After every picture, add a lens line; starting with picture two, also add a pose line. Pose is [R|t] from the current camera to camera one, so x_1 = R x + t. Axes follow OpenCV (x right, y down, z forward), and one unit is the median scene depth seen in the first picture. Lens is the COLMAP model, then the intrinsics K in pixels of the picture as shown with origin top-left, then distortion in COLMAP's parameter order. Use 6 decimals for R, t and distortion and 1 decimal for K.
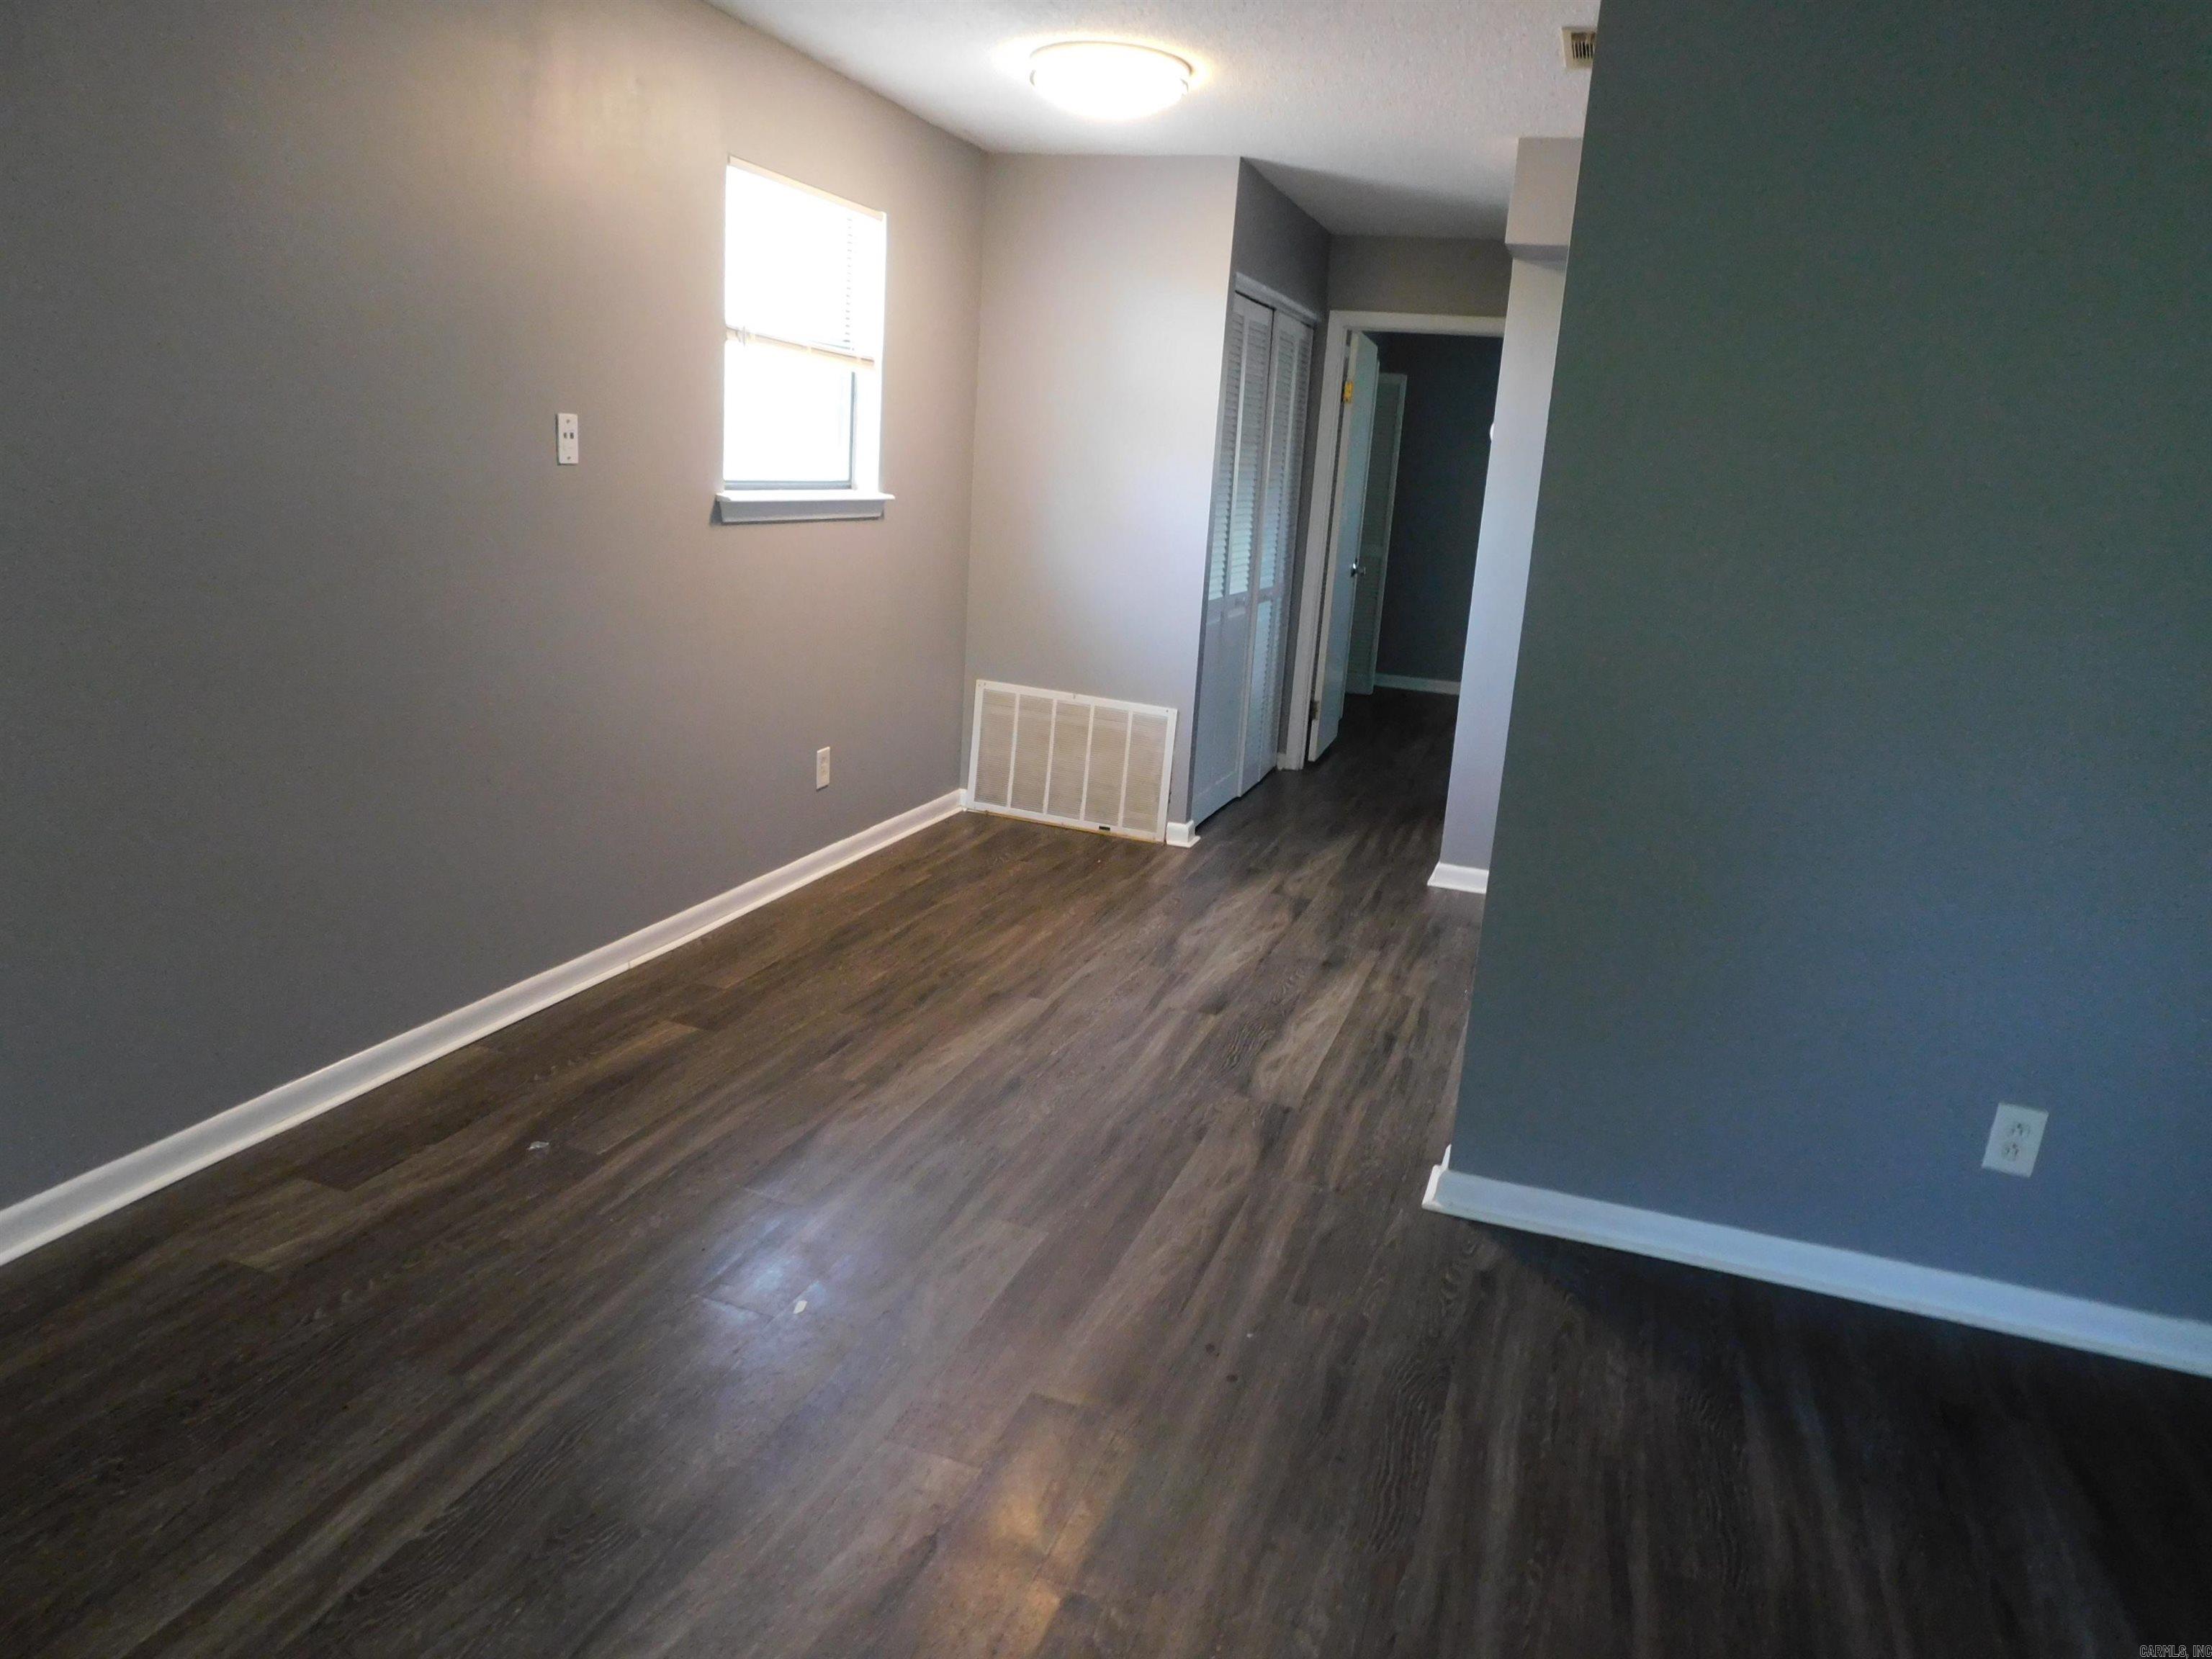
lens RADIAL K [[1470.4, 0, 1108.7], [0, 1470.4, 827.6], [0, 0, 1]] dist [-0.046960, 0.020826]
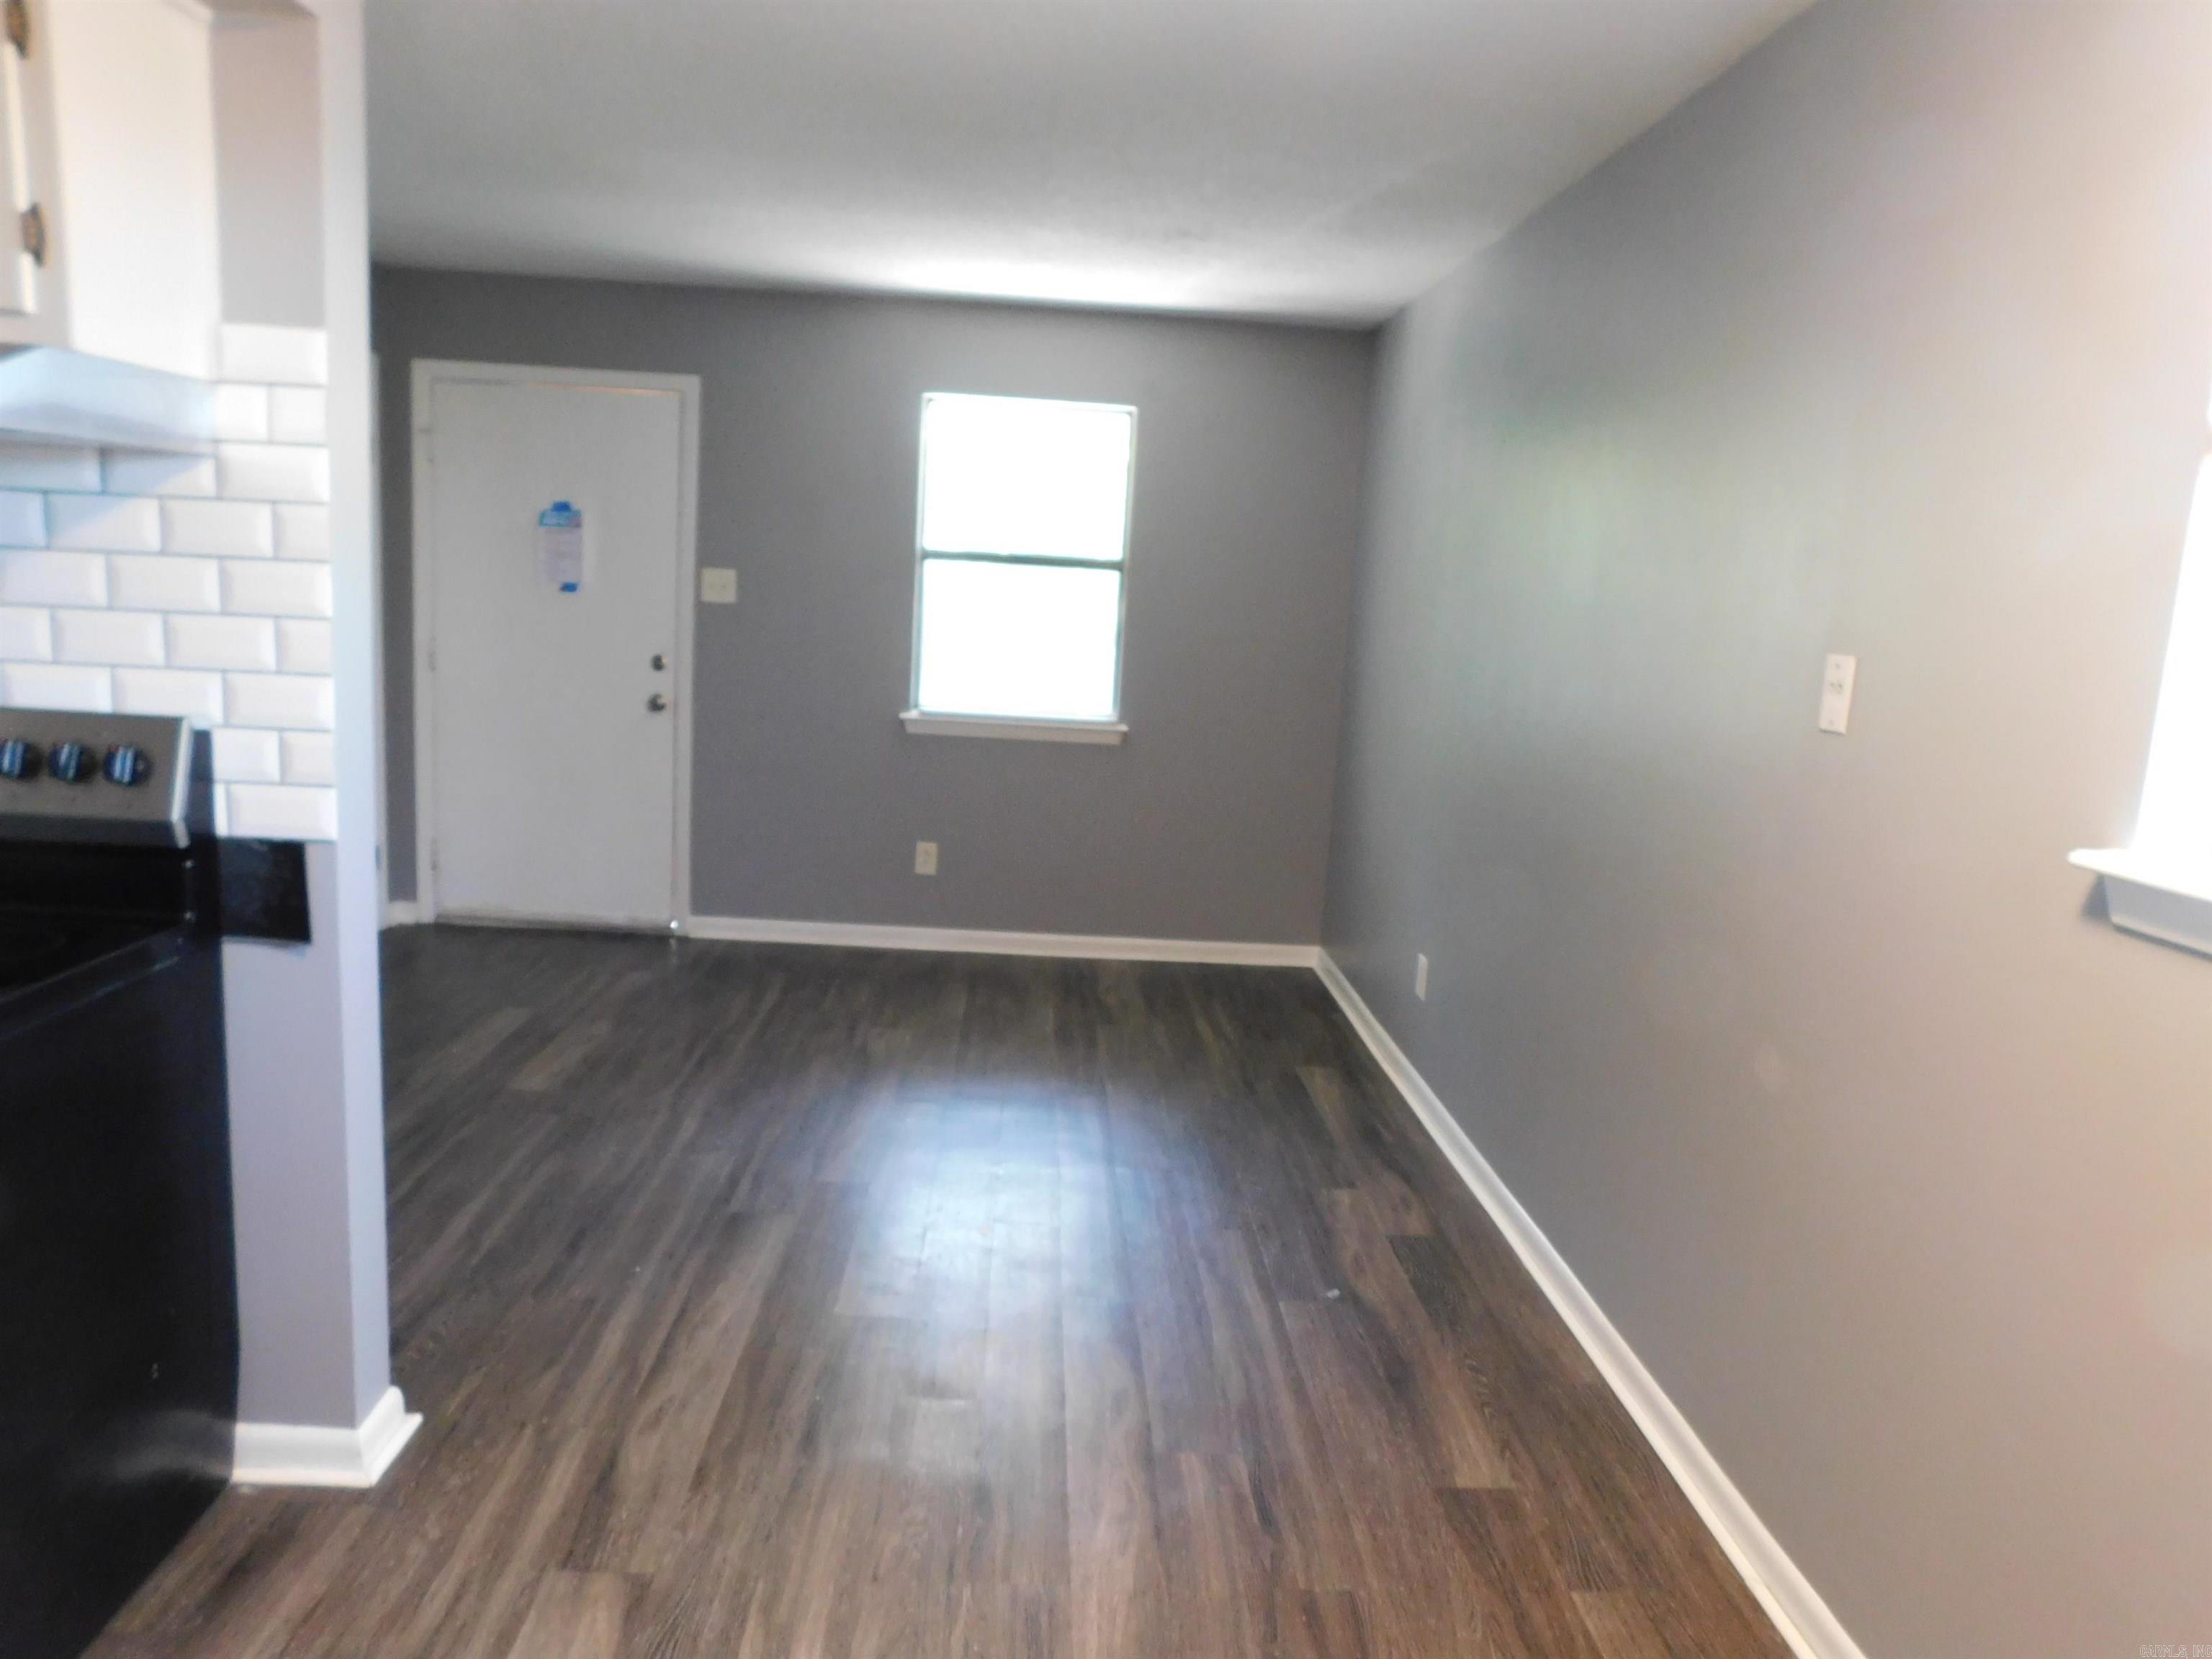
lens RADIAL K [[1470.4, 0, 1105.4], [0, 1470.4, 828.9], [0, 0, 1]] dist [-0.046960, 0.020826]
pose [[-0.920575, -0.066047, -0.384942, 0.178520], [-0.213526, 0.910372, 0.354442, -0.394987], [0.327030, 0.408486, -0.852168, 1.561023]]
